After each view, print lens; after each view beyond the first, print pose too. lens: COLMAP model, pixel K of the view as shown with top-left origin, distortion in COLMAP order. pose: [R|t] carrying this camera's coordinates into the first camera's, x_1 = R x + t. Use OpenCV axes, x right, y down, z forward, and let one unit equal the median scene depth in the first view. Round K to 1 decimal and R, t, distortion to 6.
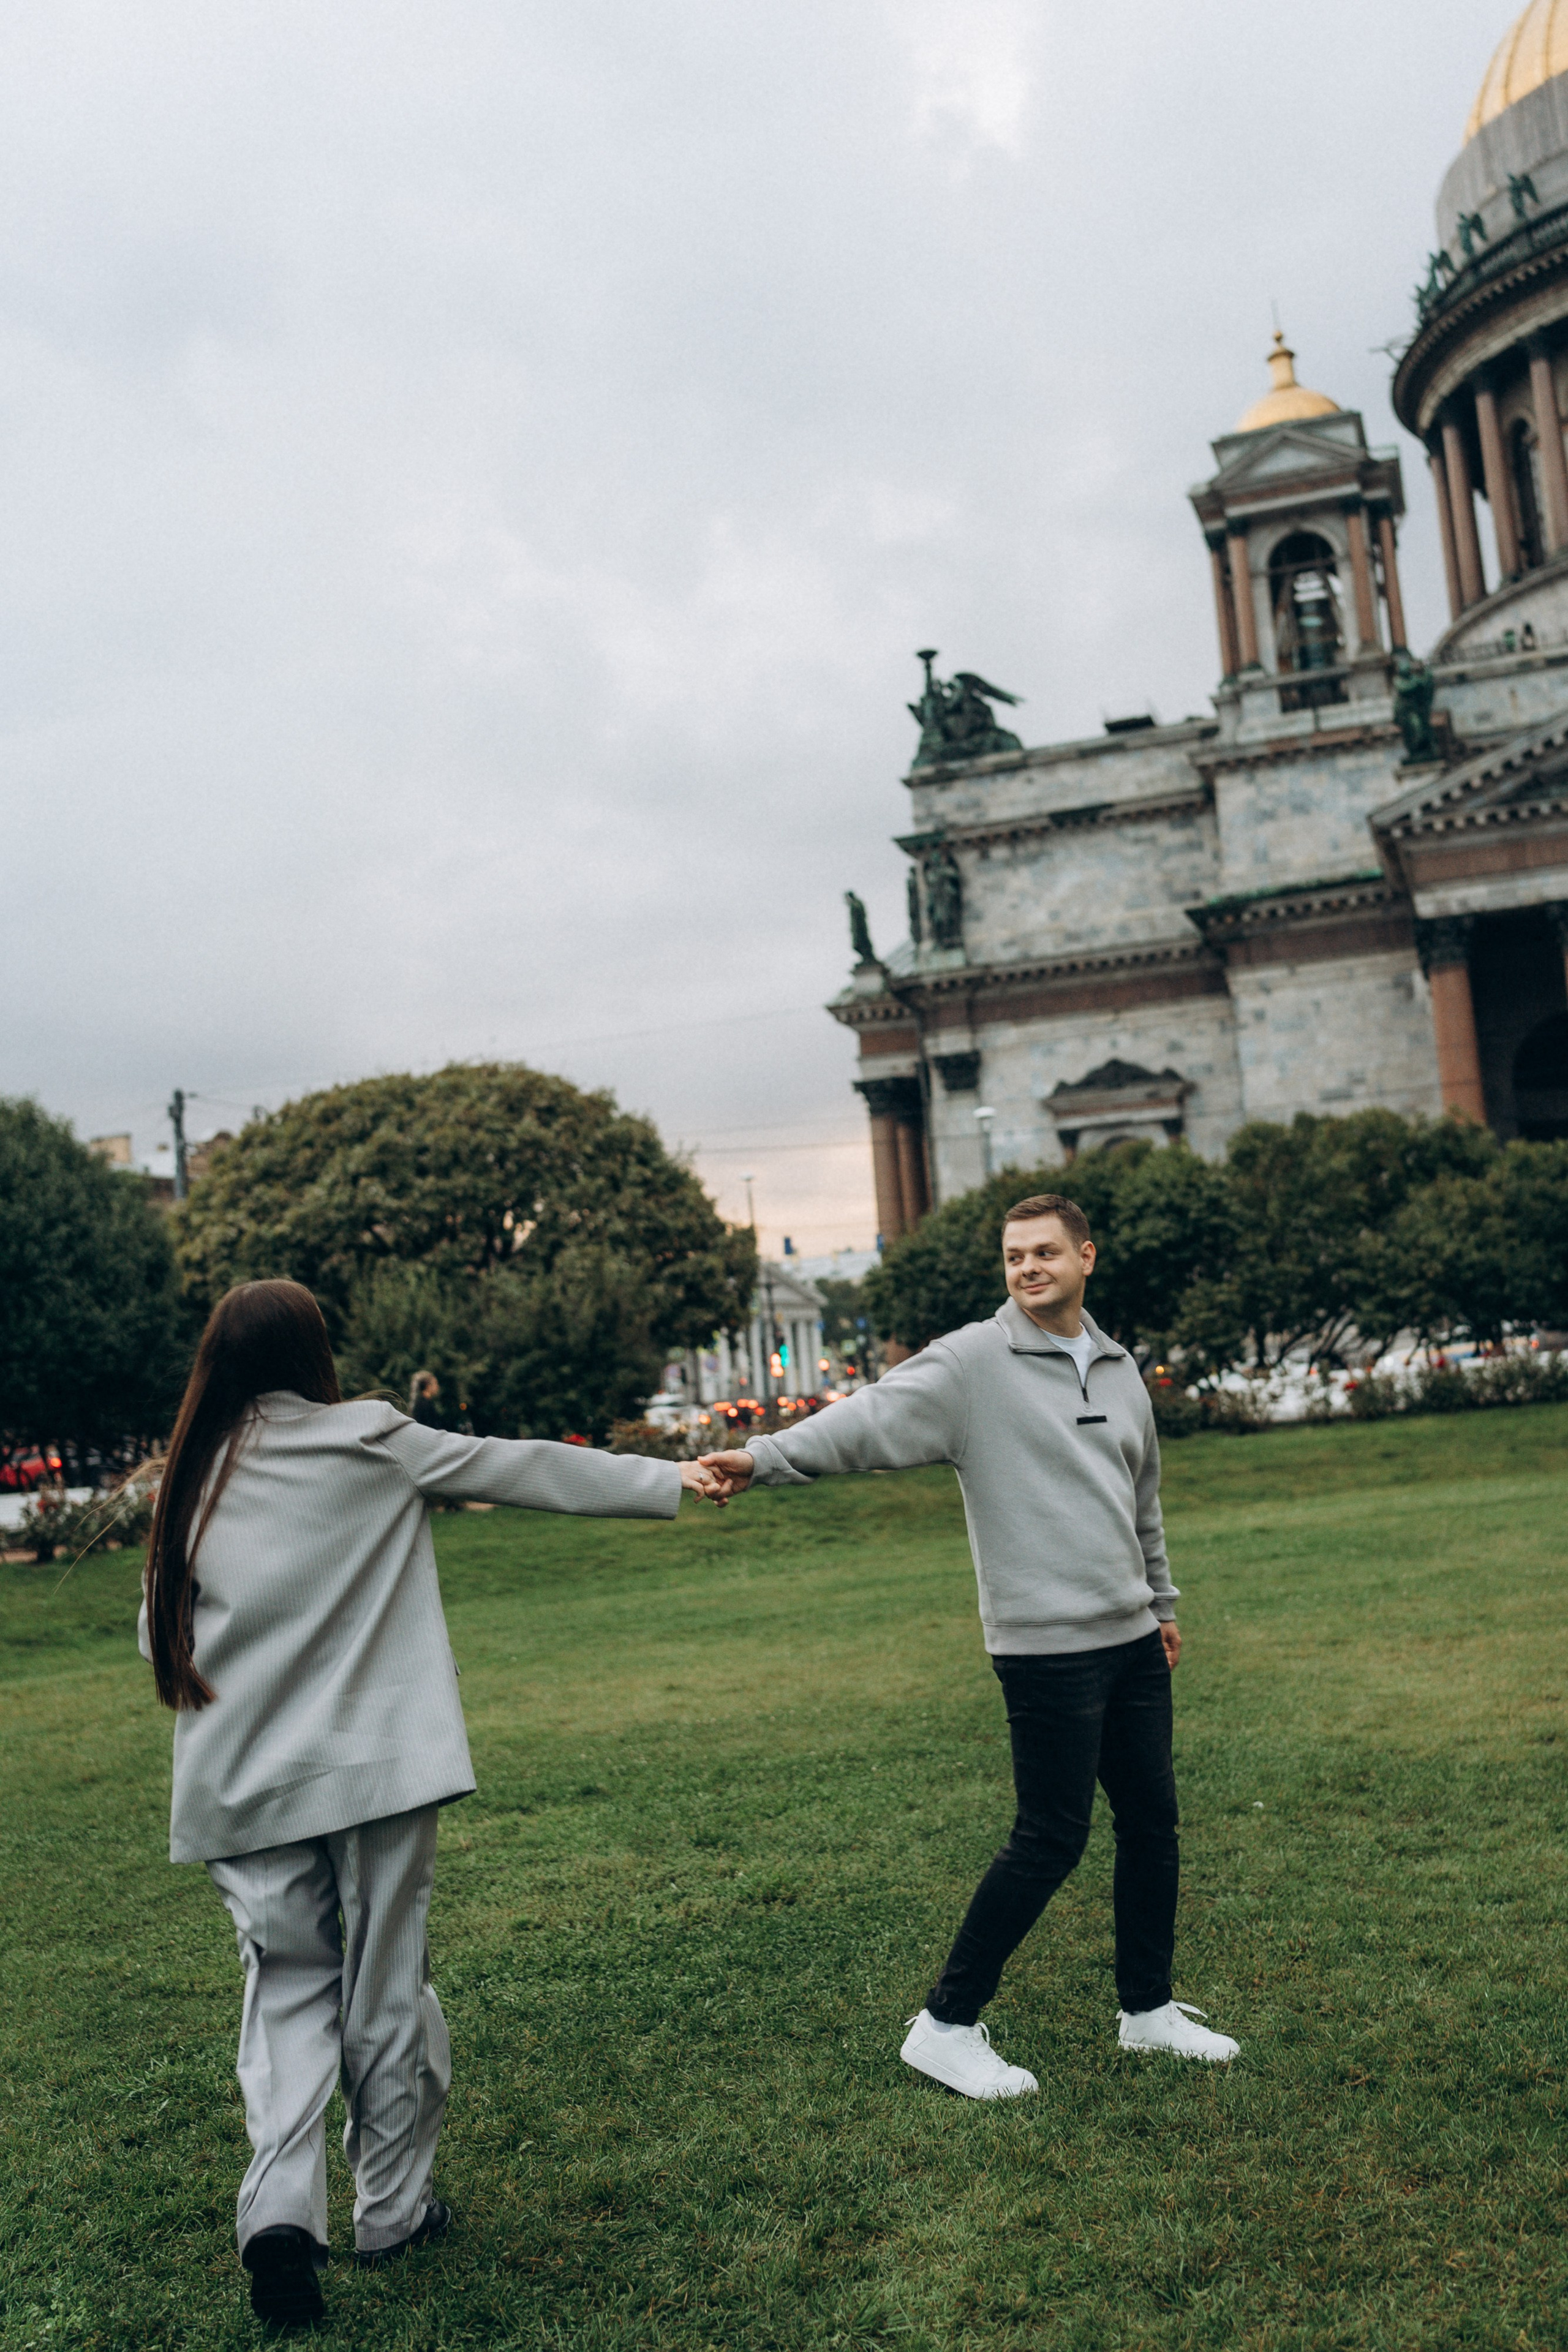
lens RADIAL K [[2205.0, 0, 784.0], [0, 2205.0, 1176.0], [0, 0, 1]] dist [-0.050194, 0.011200]
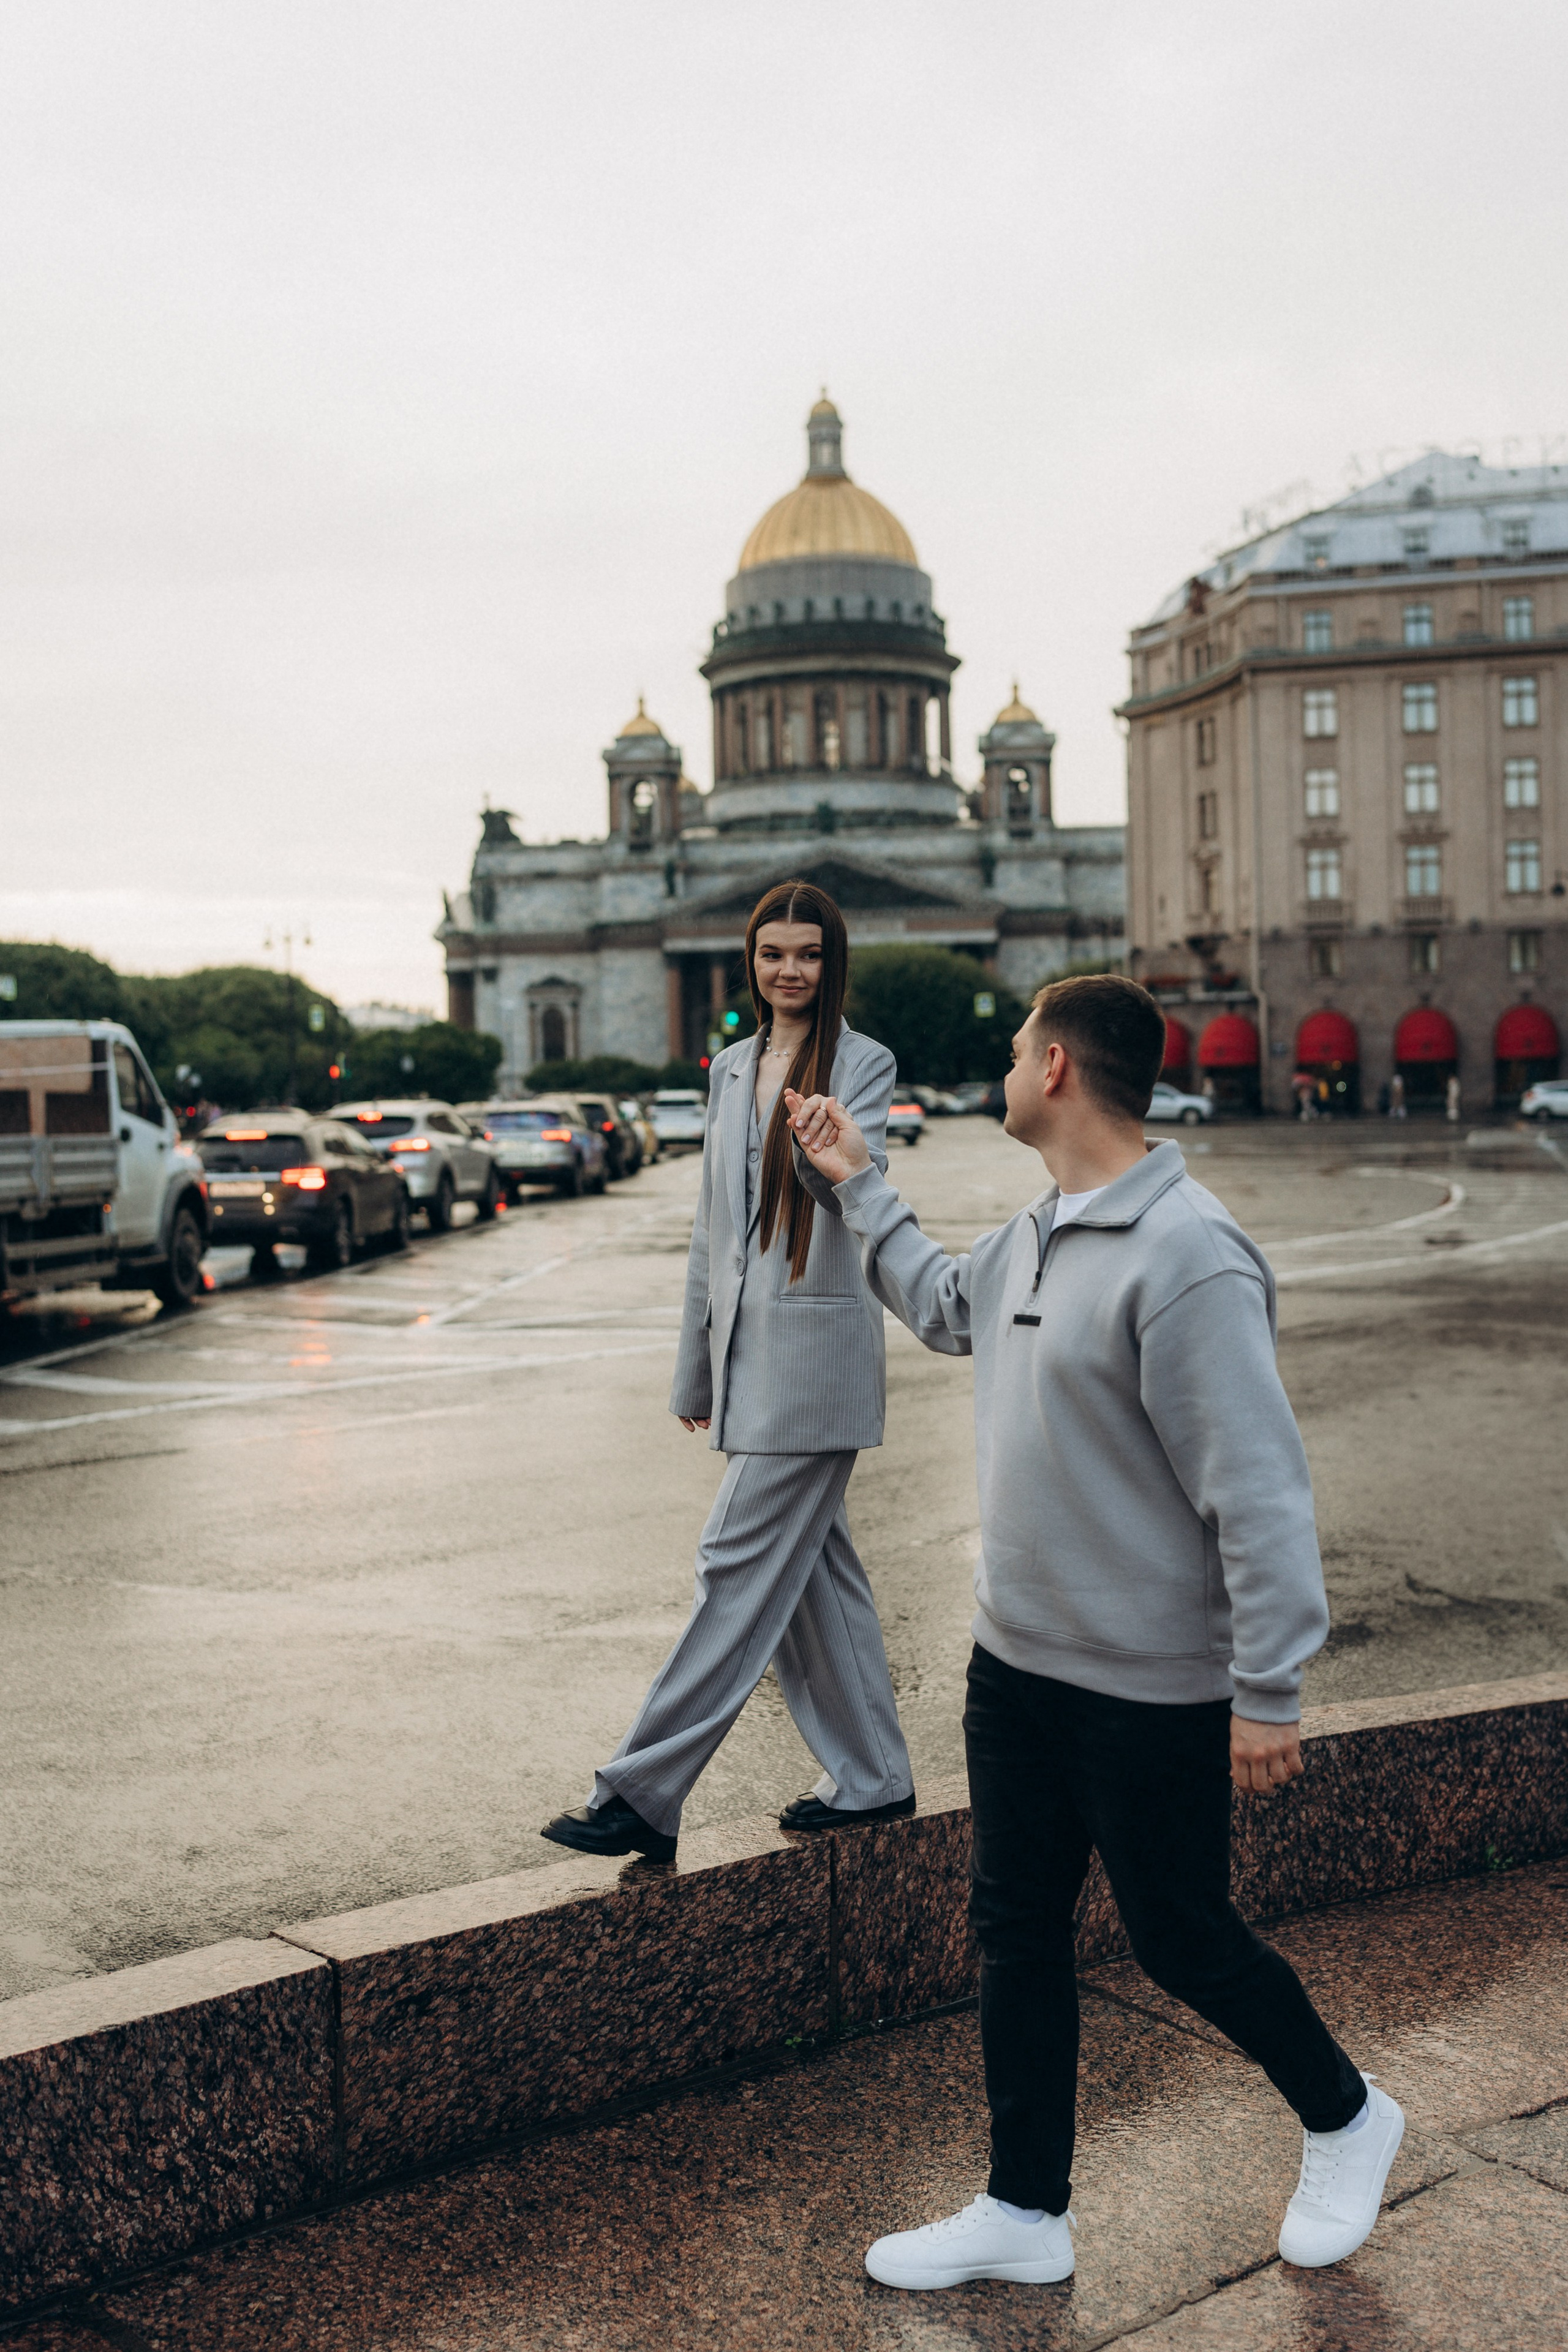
lens RADIAL K [[2241.1, 0, 784.0], [0, 2241.1, 1176.0], [0, 0, 1]] dist [-0.051547, -0.003169]
pose [[0.957382, 0.051604, 0.284178, -0.302813], [-0.084438, 0.990931, 0.104525, -0.113298], [-0.276207, -0.124065, 0.953057, -1.492308]]
